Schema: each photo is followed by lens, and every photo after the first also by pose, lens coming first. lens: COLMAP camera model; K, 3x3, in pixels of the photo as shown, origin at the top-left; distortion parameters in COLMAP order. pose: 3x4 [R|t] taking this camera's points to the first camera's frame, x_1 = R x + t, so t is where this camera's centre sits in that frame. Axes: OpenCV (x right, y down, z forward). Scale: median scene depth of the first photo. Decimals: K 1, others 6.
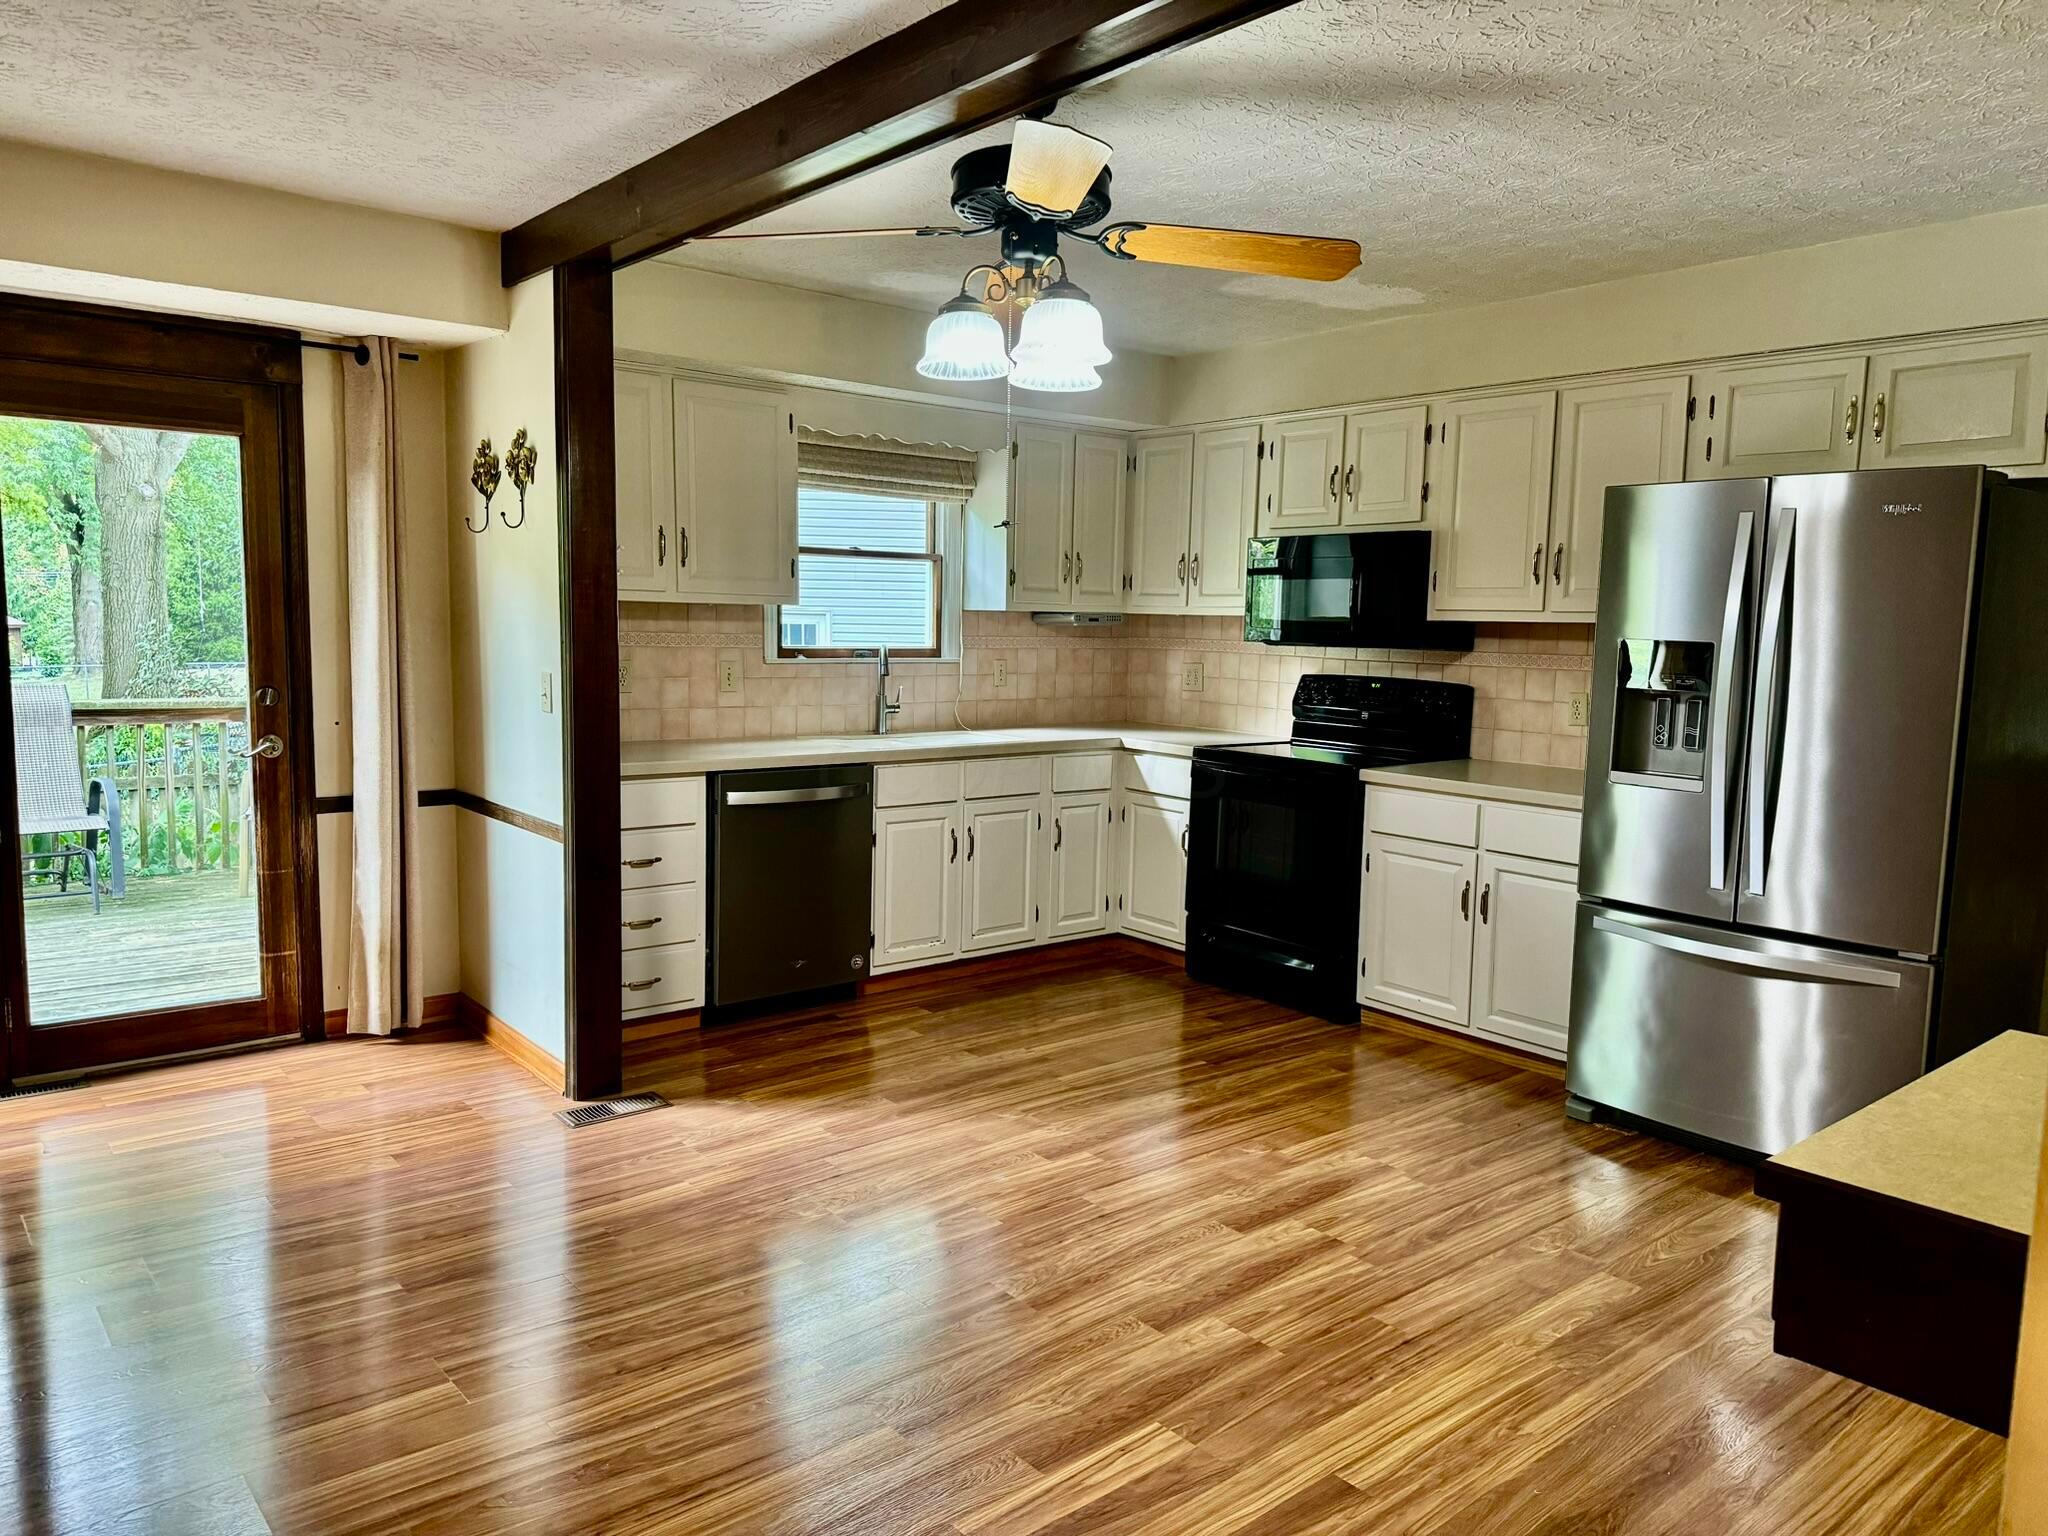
lens RADIAL K [[1445.9, 0, 1025.7], [0, 1445.9, 761.9], [0, 0, 1]] dist [-0.001818, 0.006977]
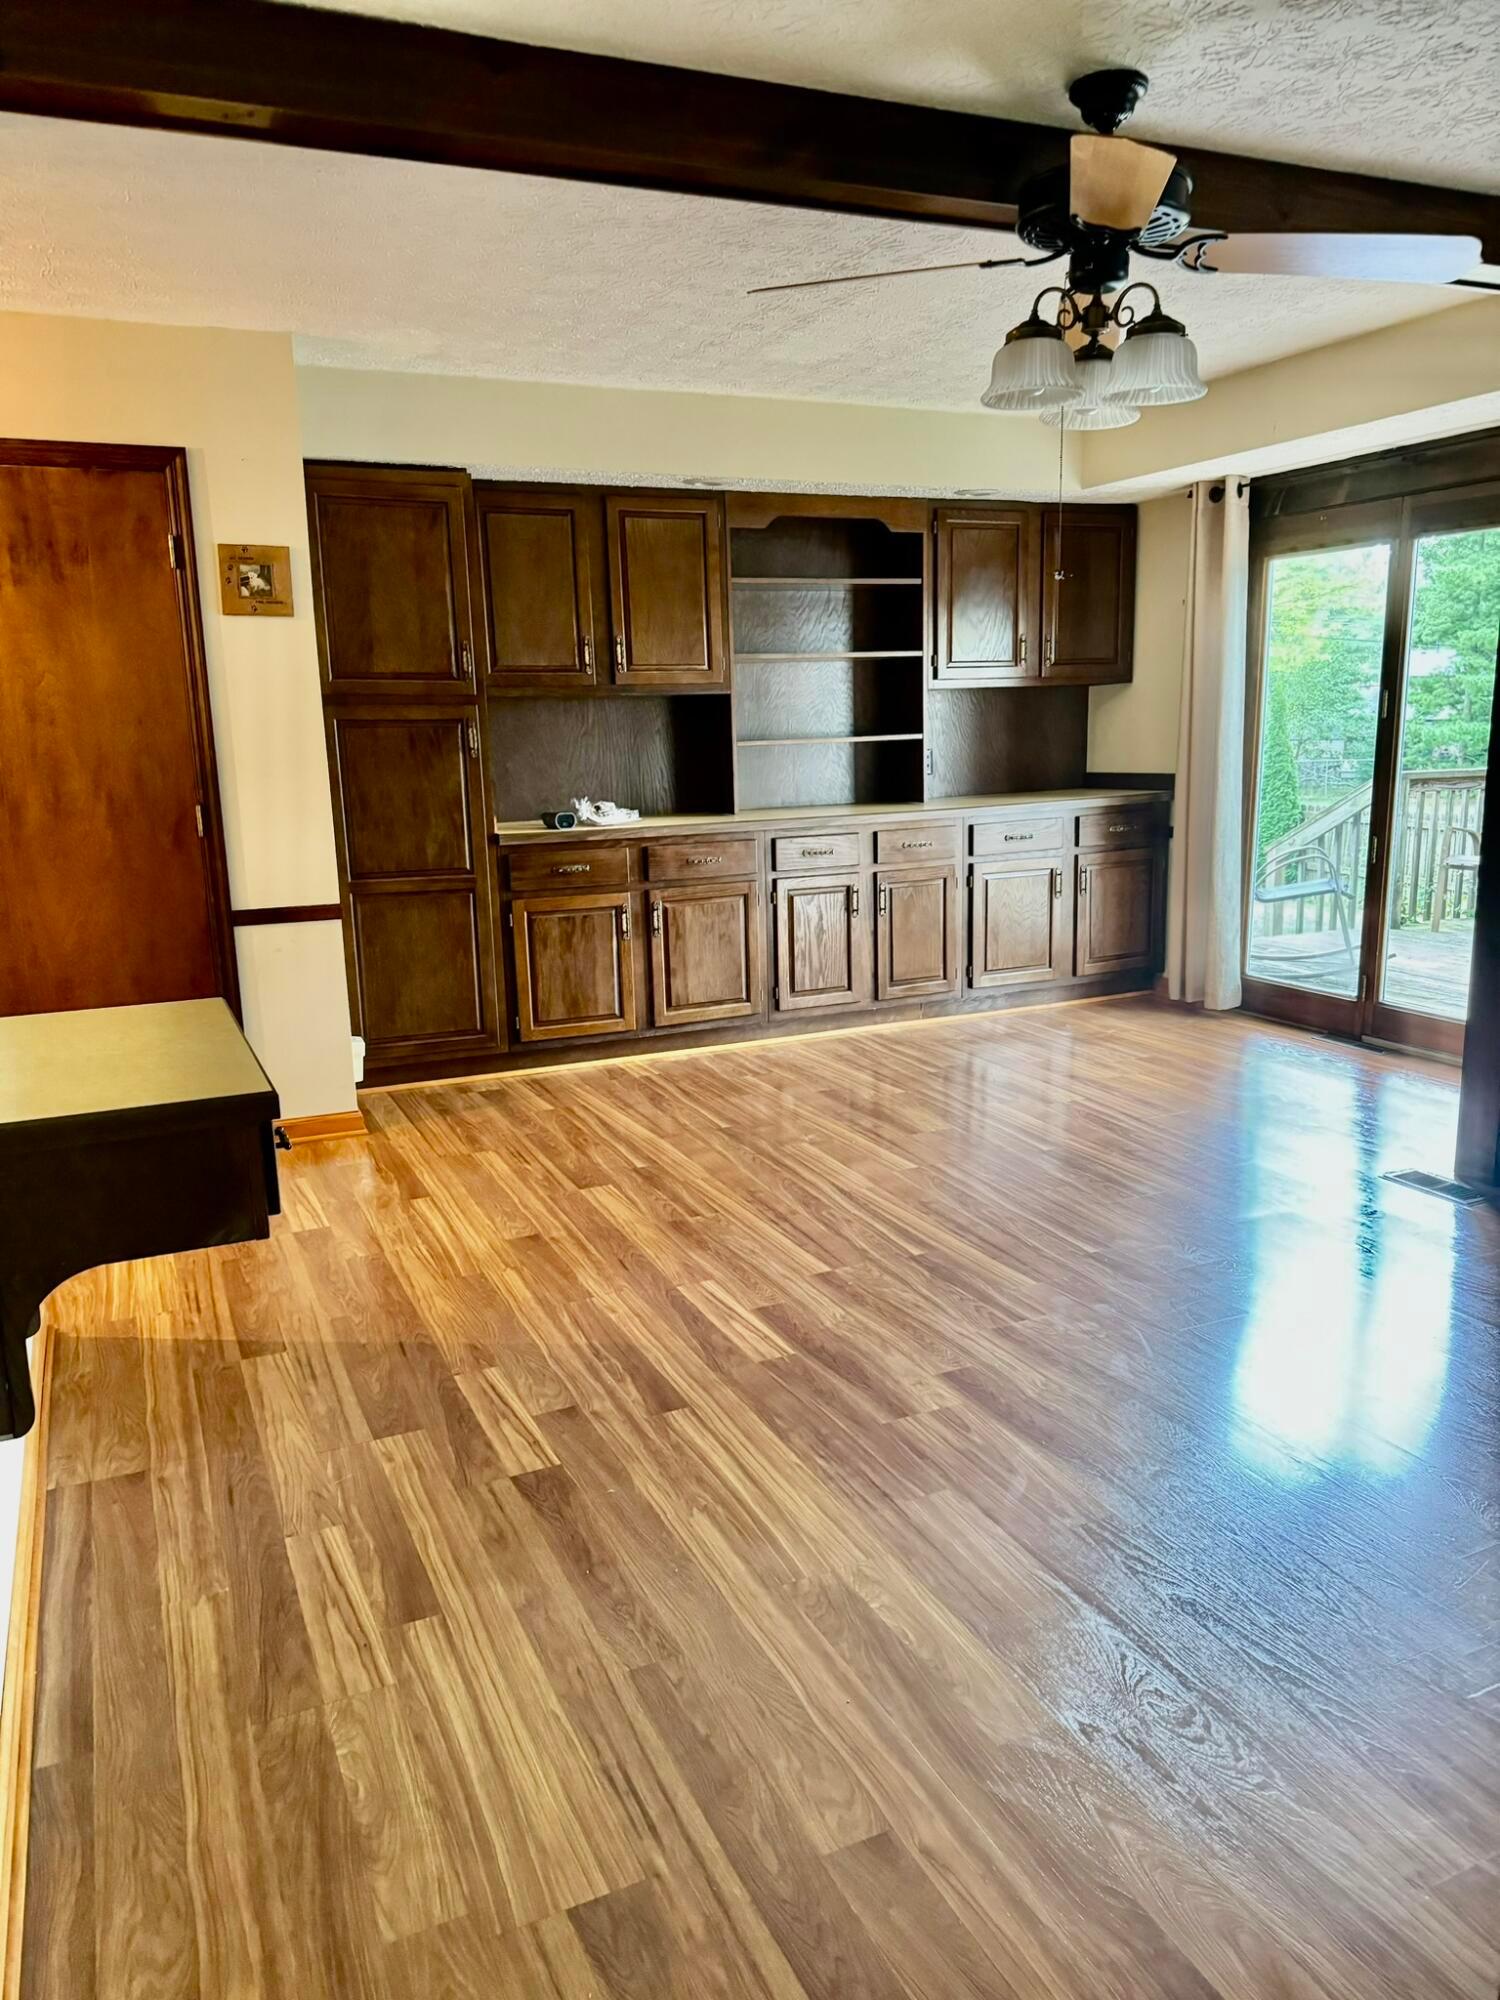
lens RADIAL K [[1412.0, 0, 751.1], [0, 1412.0, 1000.3], [0, 0, 1]] dist [-0.001818, 0.006977]
pose [[-0.256282, 0.177067, -0.950246, 1.165403], [-0.100087, 0.972933, 0.208288, -0.066999], [0.961406, 0.148488, -0.231623, 1.200470]]
